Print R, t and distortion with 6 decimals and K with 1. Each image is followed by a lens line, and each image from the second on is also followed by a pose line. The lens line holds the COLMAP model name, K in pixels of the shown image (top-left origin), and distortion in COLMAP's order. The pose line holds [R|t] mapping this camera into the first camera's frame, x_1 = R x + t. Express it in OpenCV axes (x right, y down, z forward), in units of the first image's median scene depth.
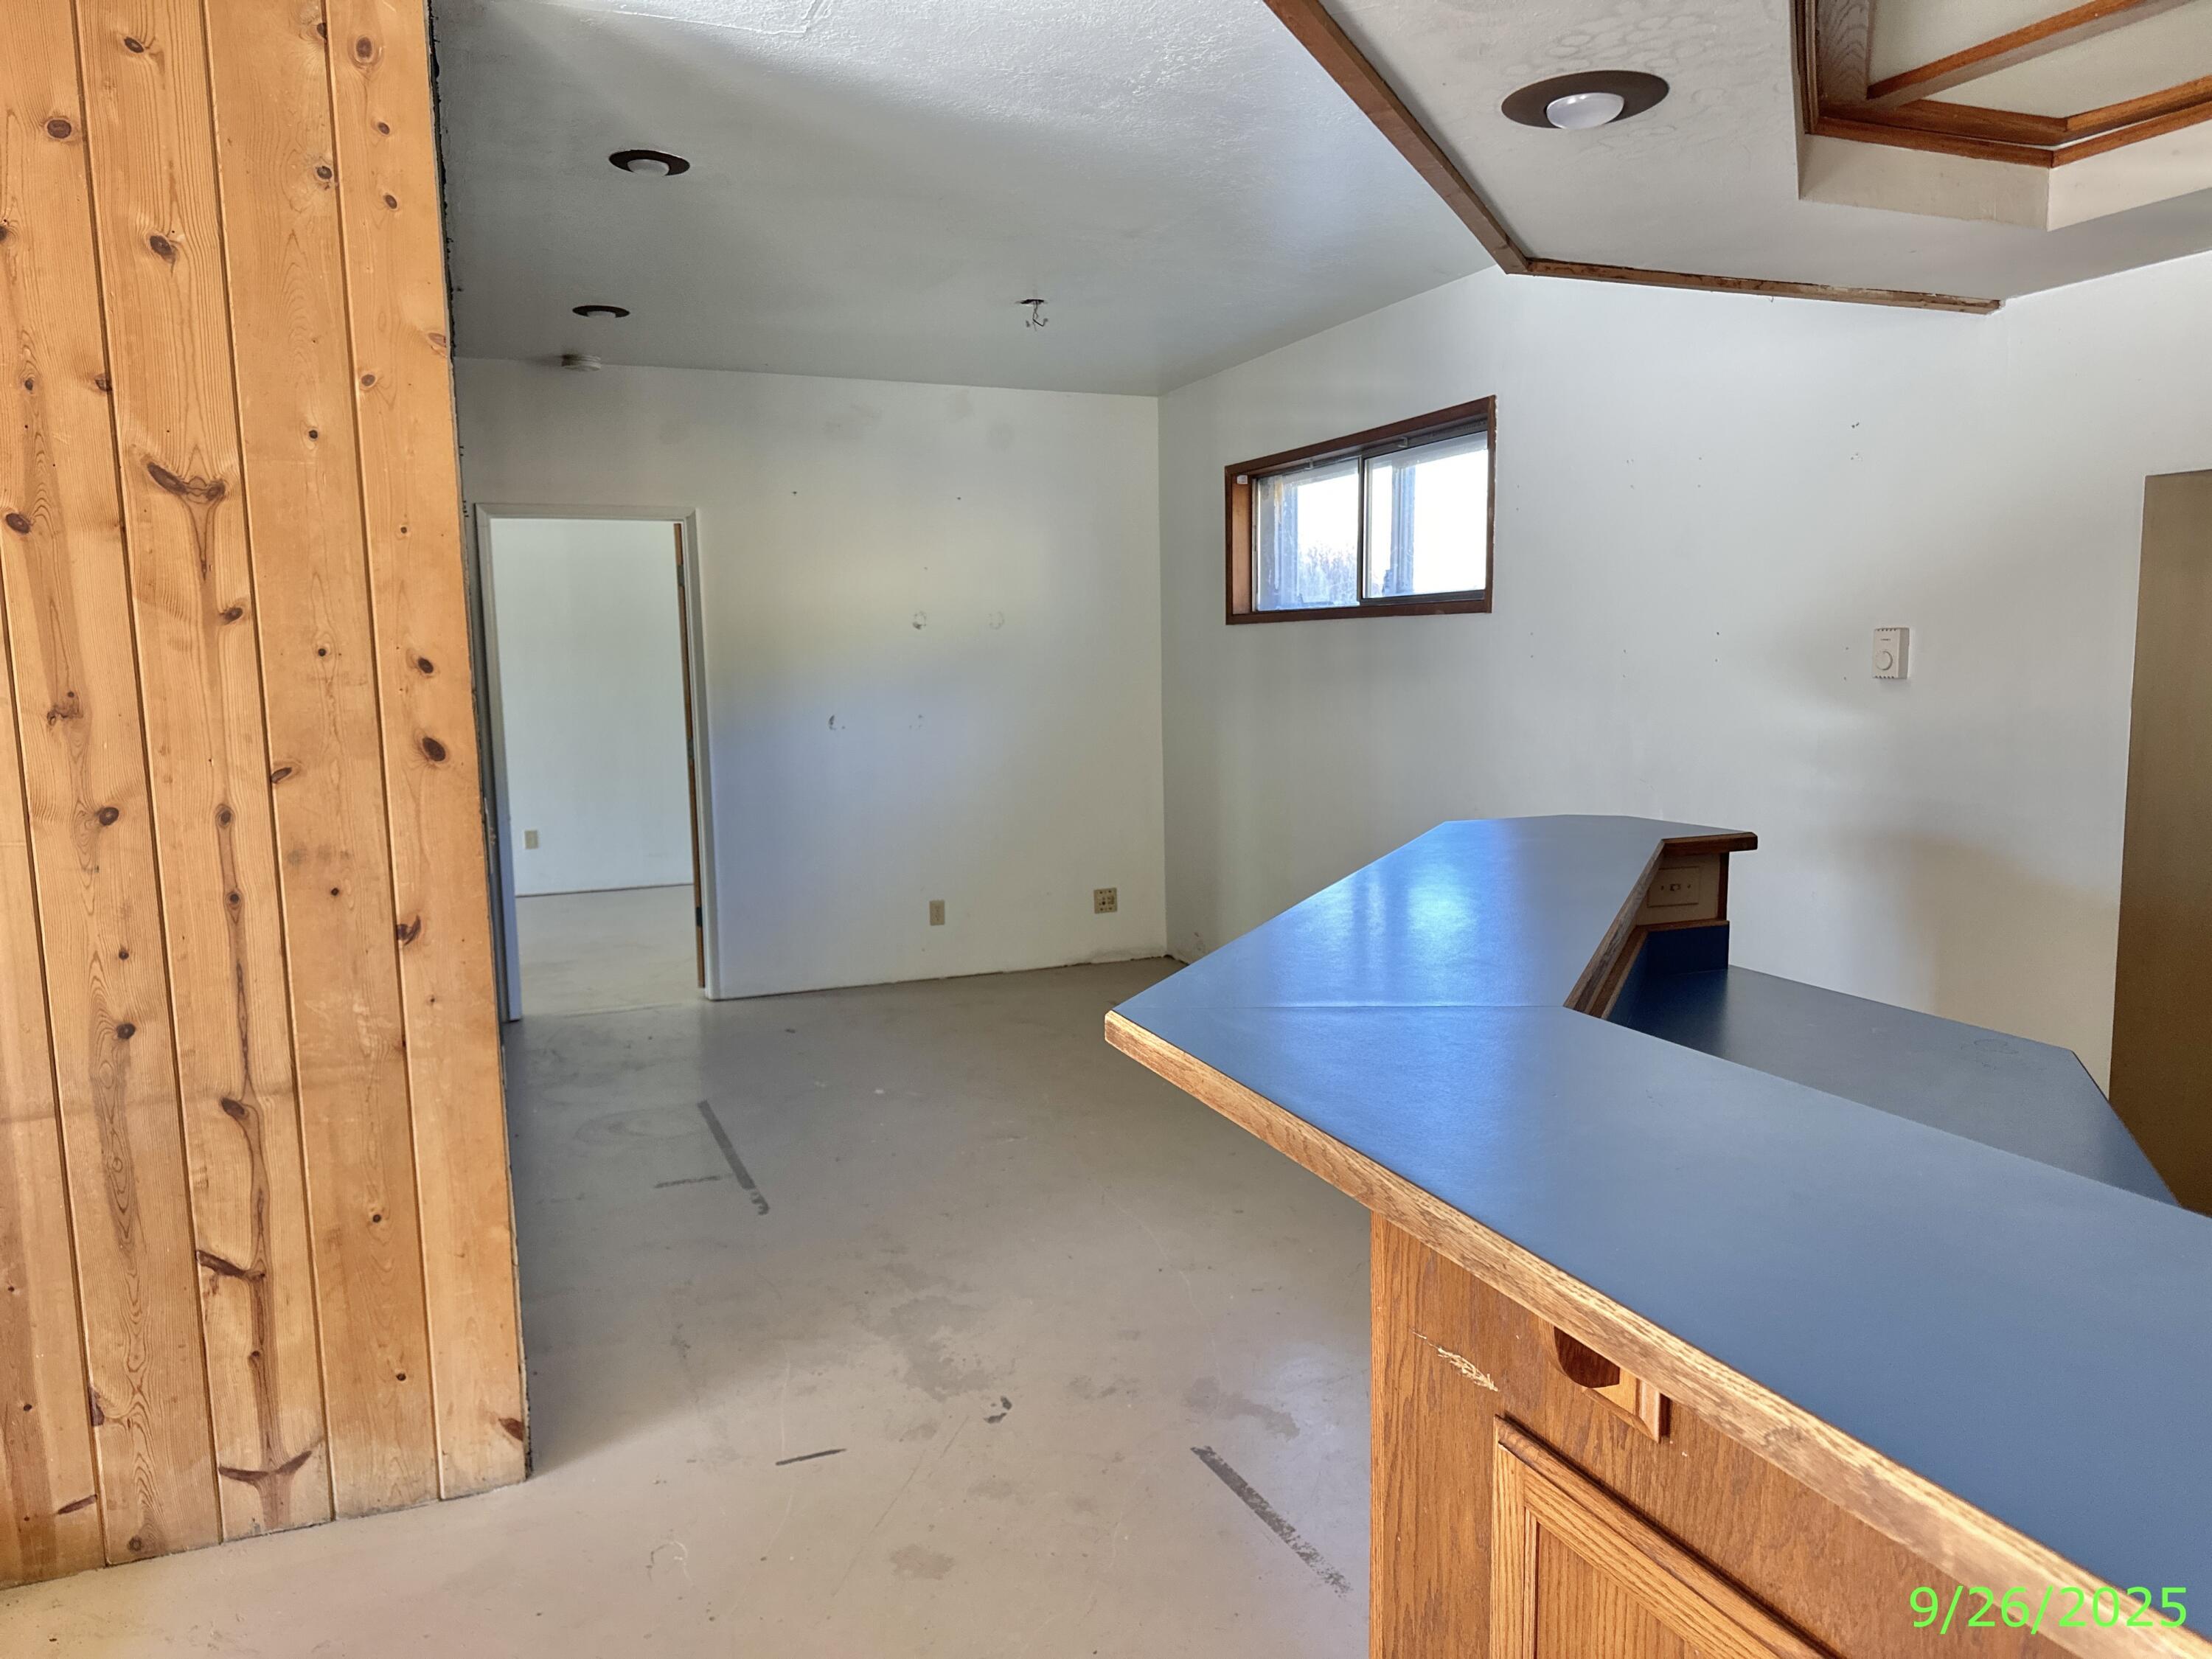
lens RADIAL K [[1535.0, 0, 1100.2], [0, 1535.0, 821.2], [0, 0, 1]] dist [0.055888, -0.059846]
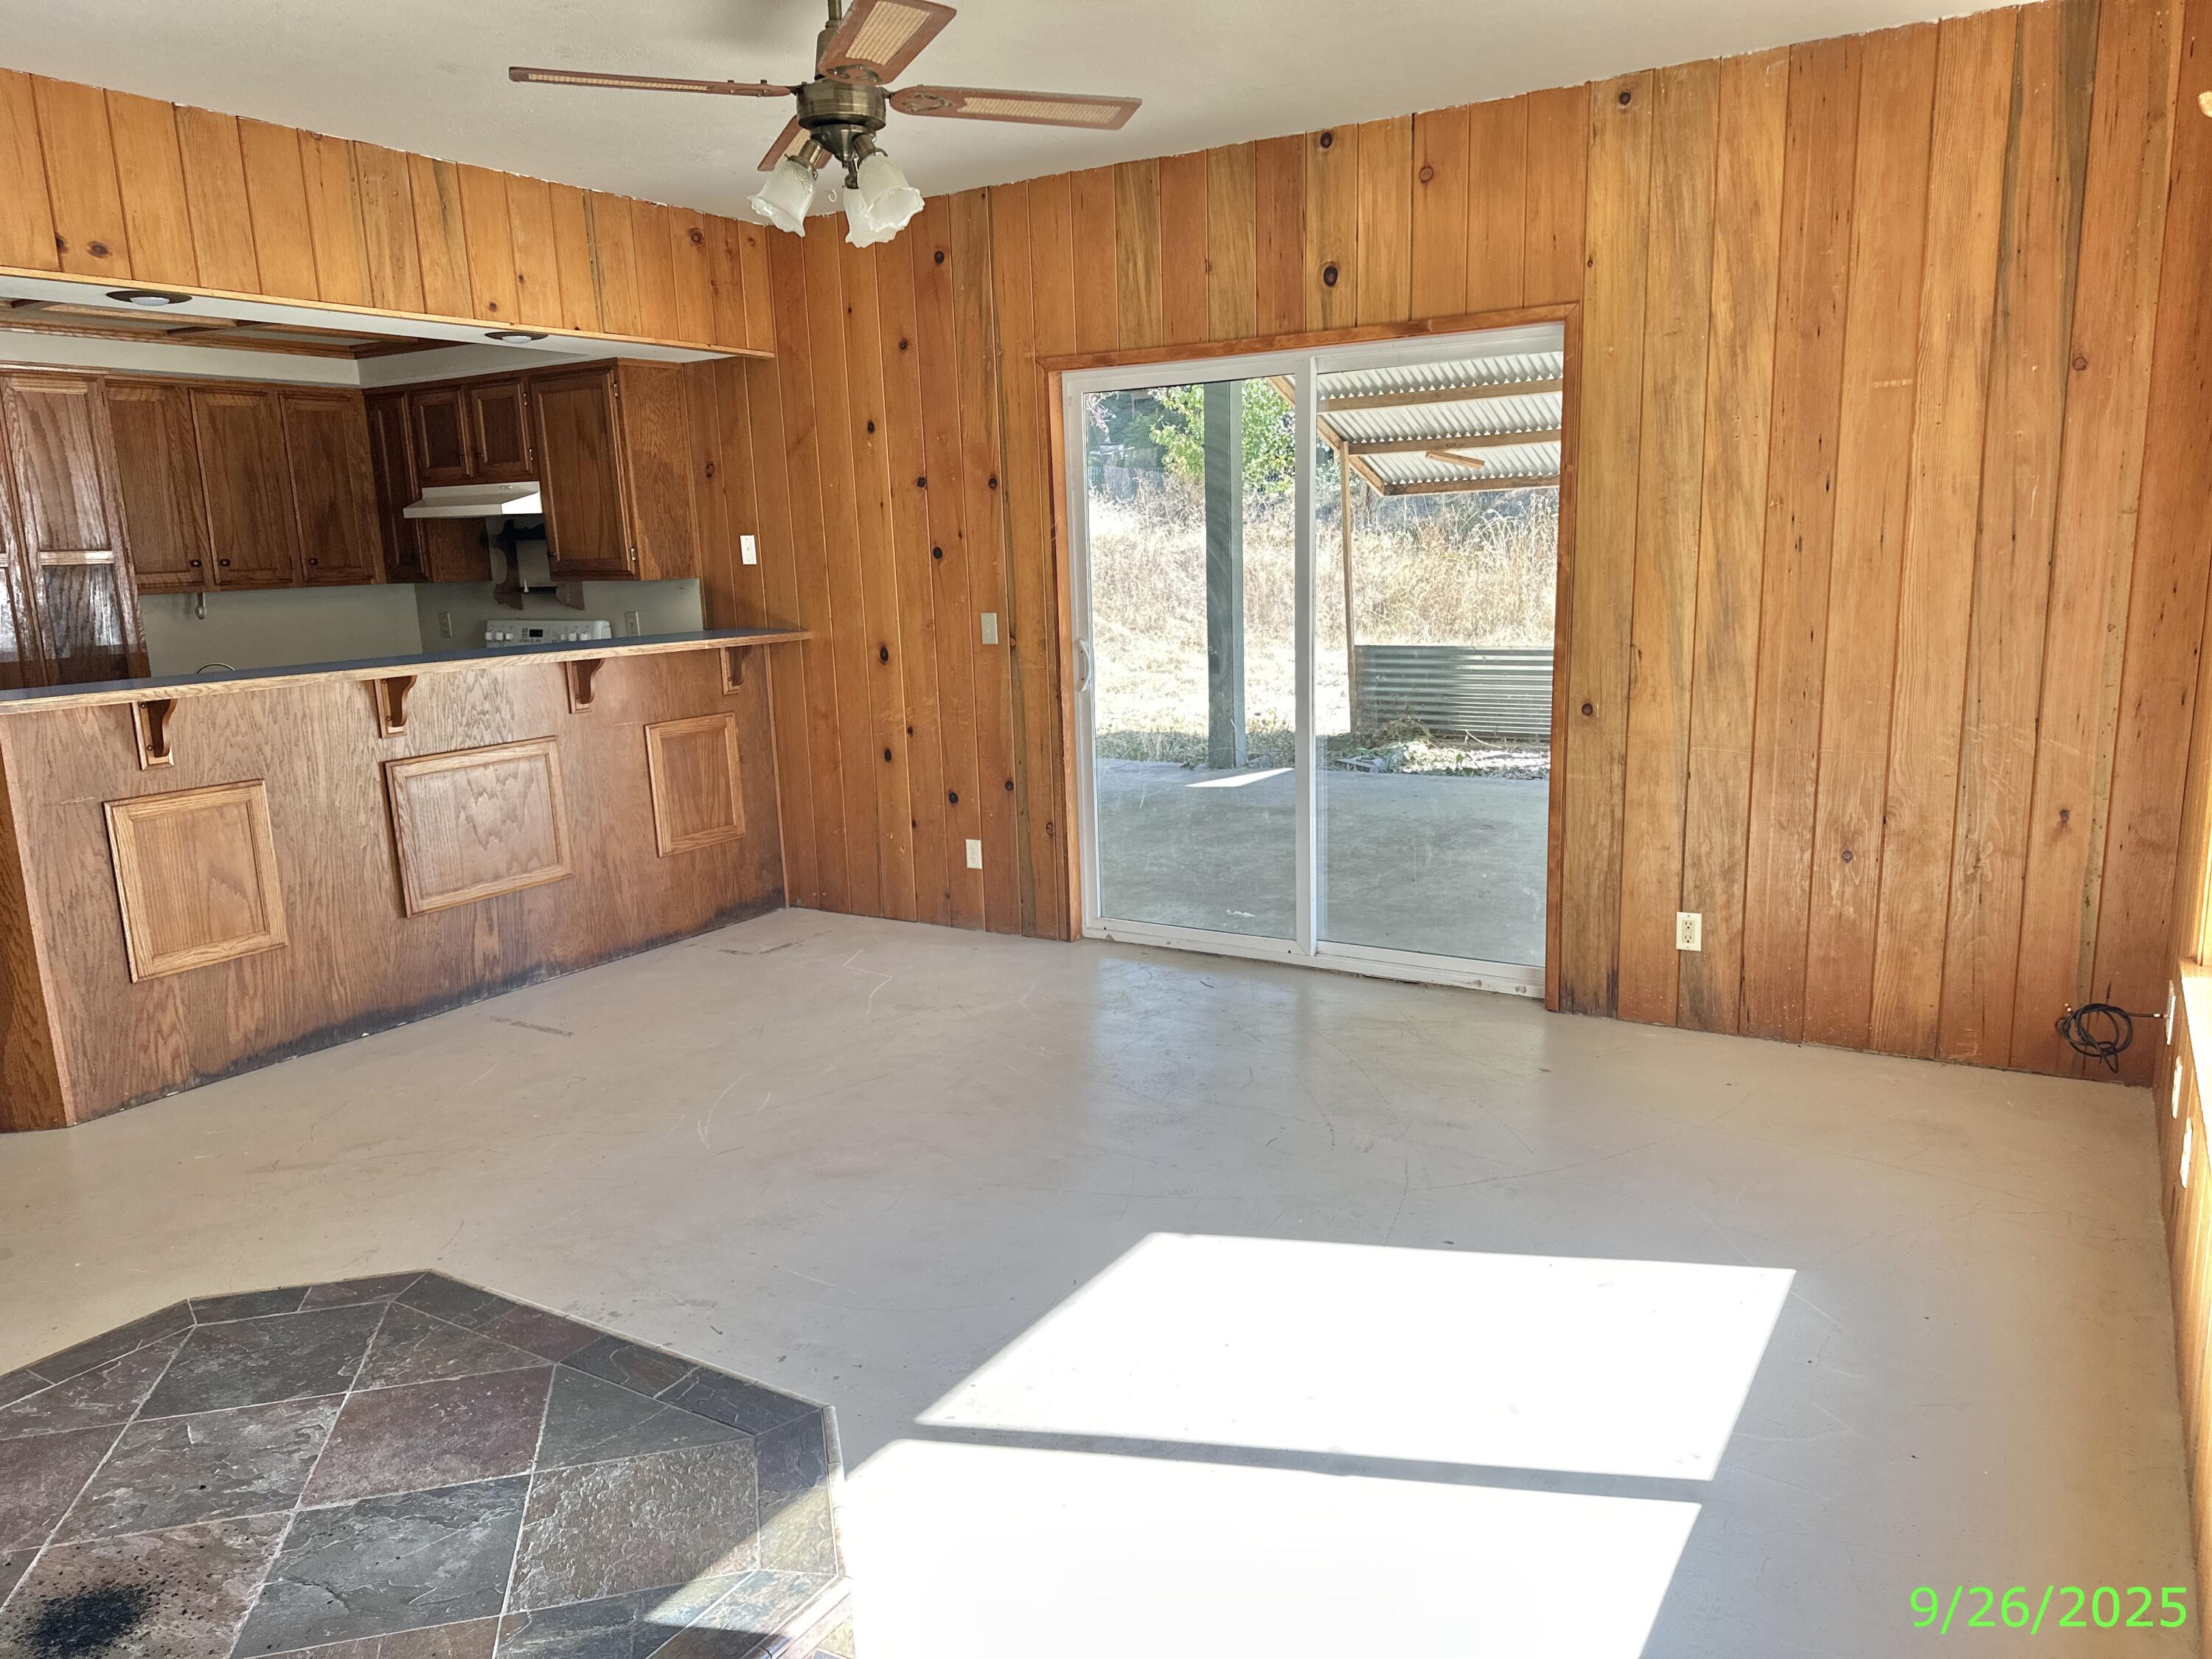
lens RADIAL K [[1535.0, 0, 1127.3], [0, 1535.0, 836.6], [0, 0, 1]] dist [0.055888, -0.059846]
pose [[-0.601706, -0.115235, 0.790361, -1.768309], [0.133701, 0.961043, 0.241908, -0.016881], [-0.787447, 0.251229, -0.562859, 0.588581]]
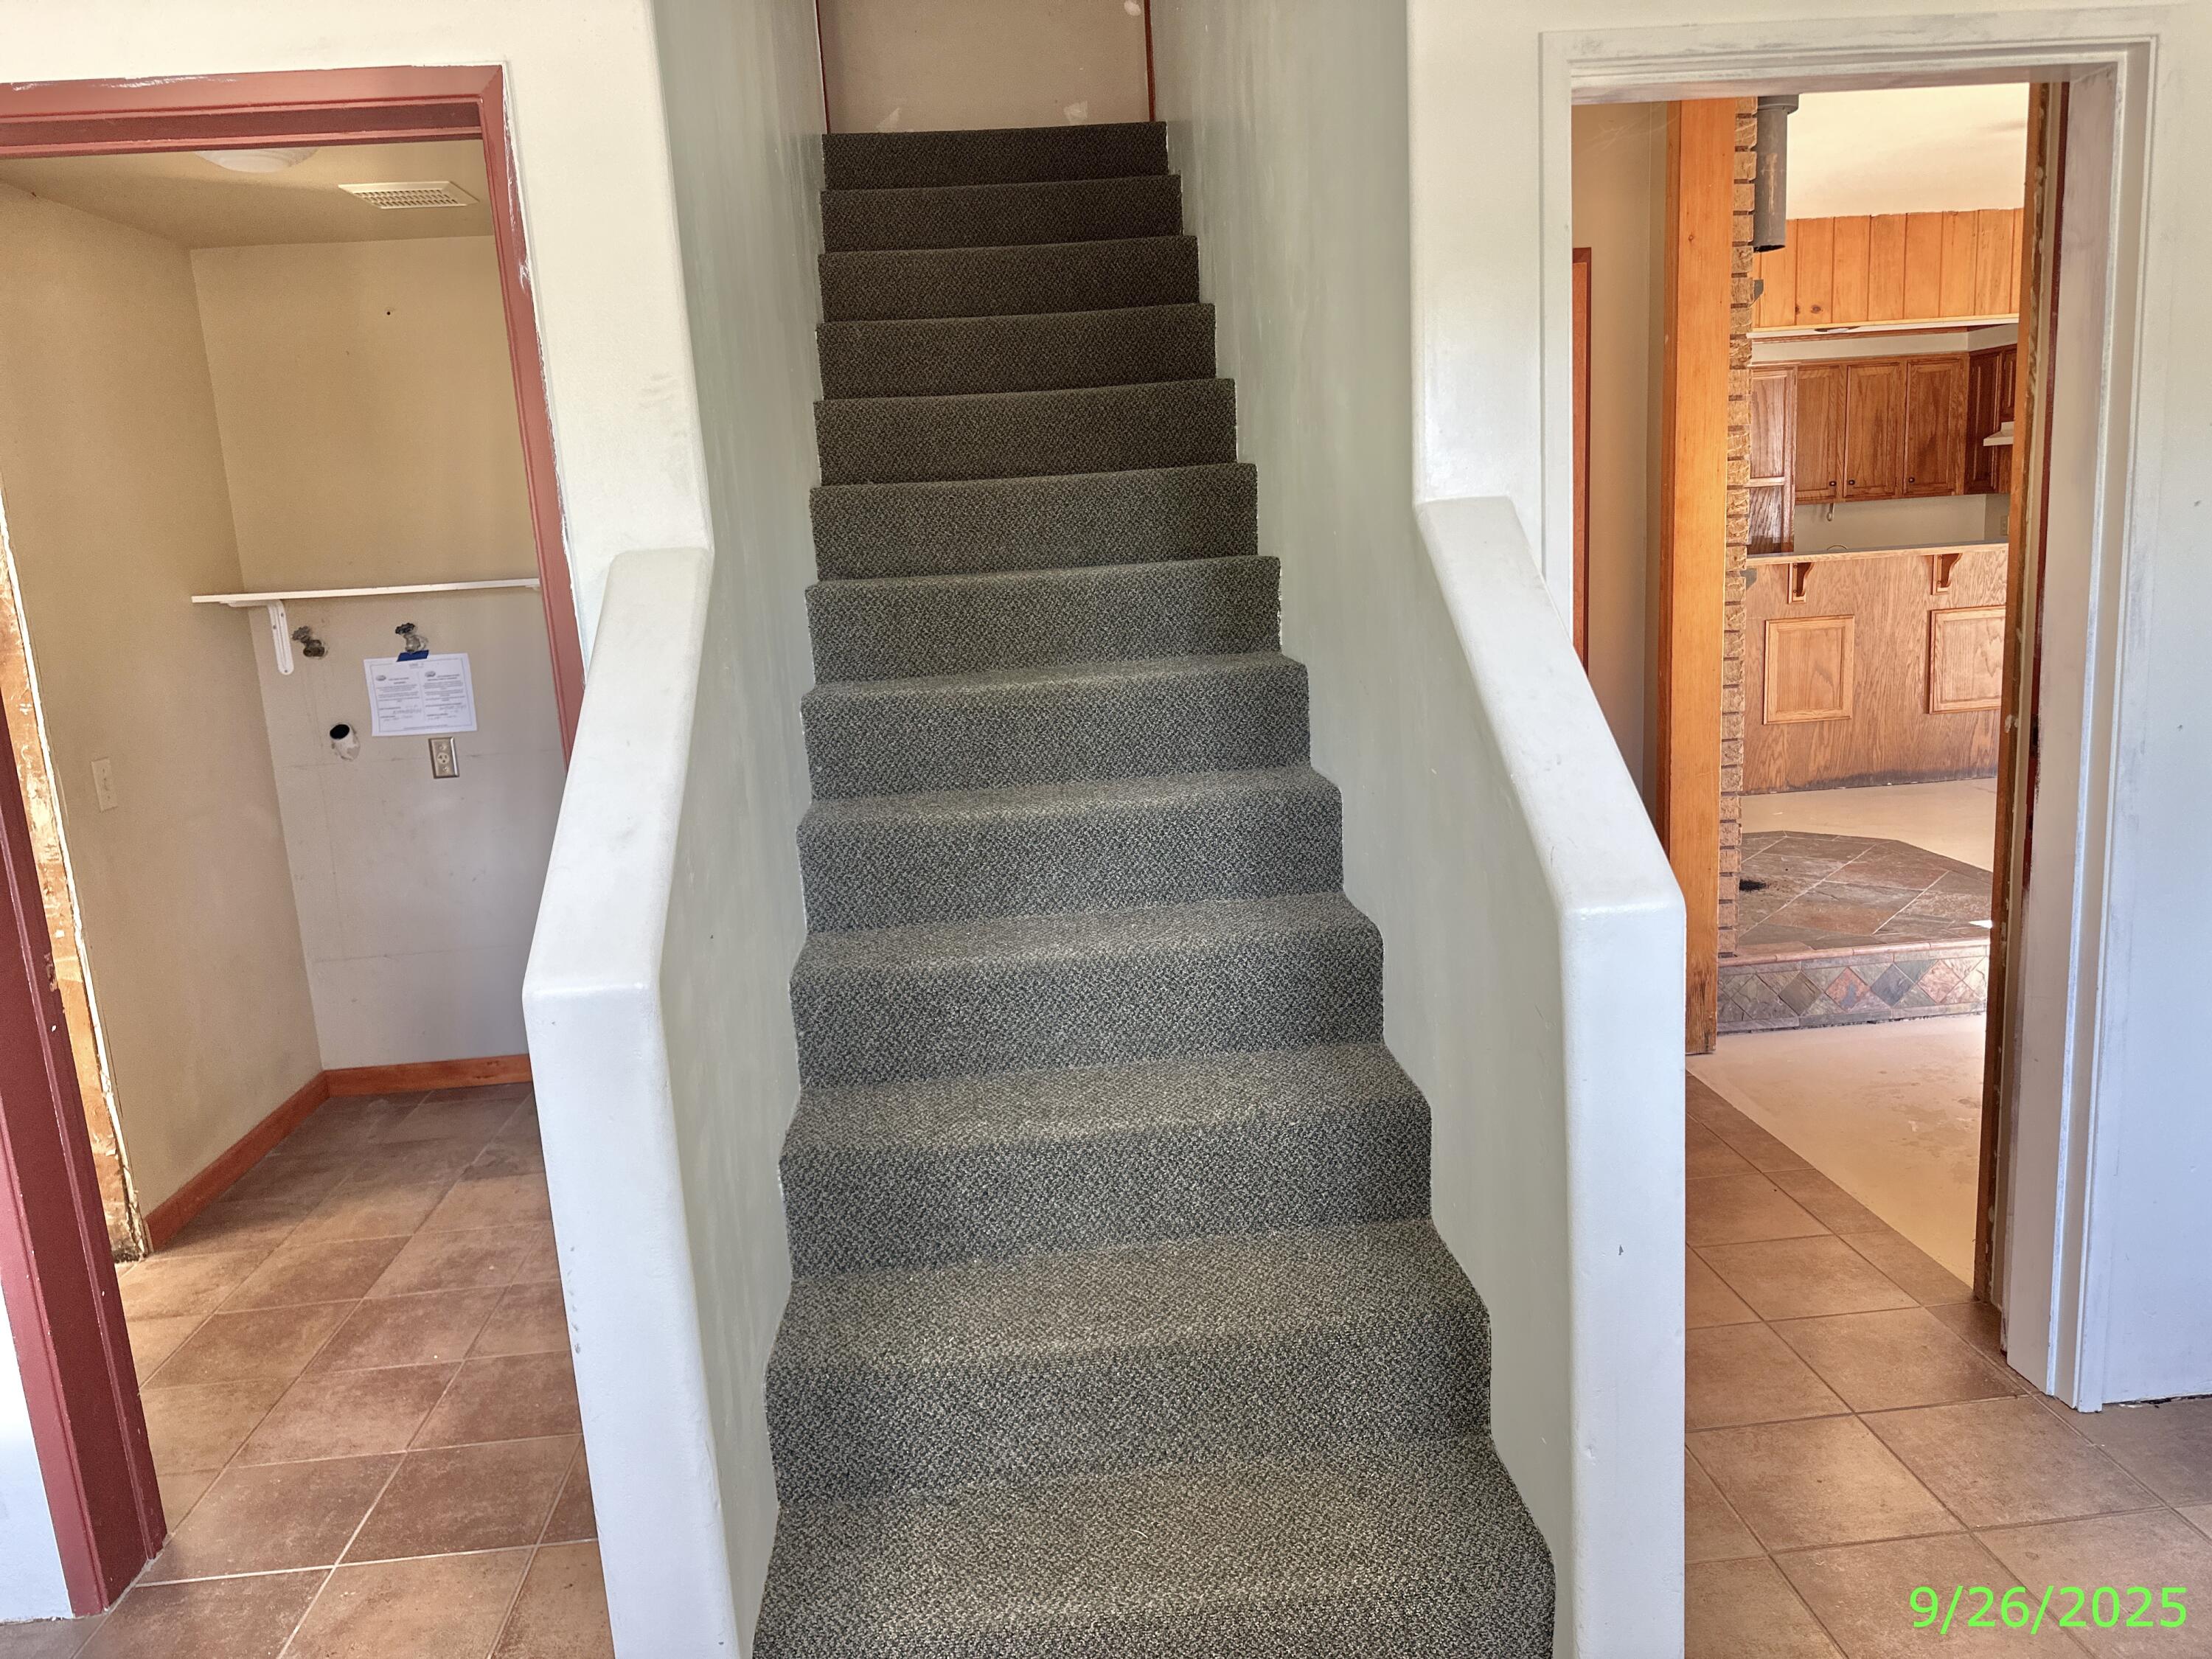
lens RADIAL K [[1535.0, 0, 1096.0], [0, 1535.0, 811.9], [0, 0, 1]] dist [0.055888, -0.059846]
pose [[0.308510, -0.170517, 0.935813, -2.979830], [0.160466, 0.979032, 0.125491, -0.015387], [-0.937589, 0.111451, 0.329403, 0.765478]]
